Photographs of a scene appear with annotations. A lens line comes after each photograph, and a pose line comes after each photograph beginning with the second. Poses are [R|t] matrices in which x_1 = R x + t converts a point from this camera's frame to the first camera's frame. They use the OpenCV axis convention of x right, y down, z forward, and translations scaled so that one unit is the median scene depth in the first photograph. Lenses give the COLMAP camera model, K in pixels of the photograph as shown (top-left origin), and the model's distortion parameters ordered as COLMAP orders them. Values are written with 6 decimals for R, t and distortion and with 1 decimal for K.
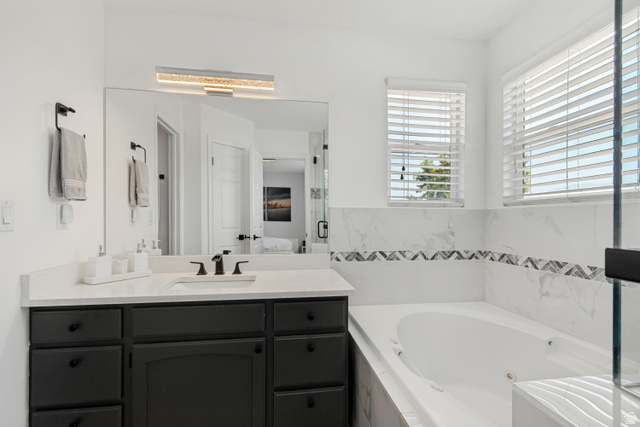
lens RADIAL K [[289.5, 0, 320.8], [0, 289.5, 218.9], [0, 0, 1]] dist [-0.003885, 0.001084]
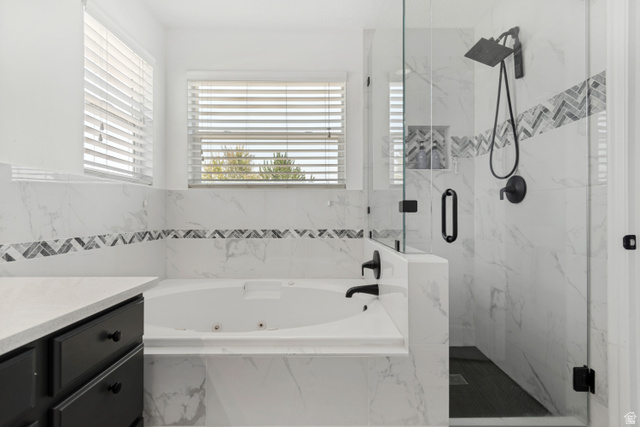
lens RADIAL K [[289.5, 0, 319.9], [0, 289.5, 212.0], [0, 0, 1]] dist [-0.003885, 0.001084]
pose [[0.135032, 0.004951, 0.990829, -0.401646], [-0.002874, 0.999985, -0.004605, 0.052407], [-0.990837, -0.002226, 0.135045, 0.334881]]
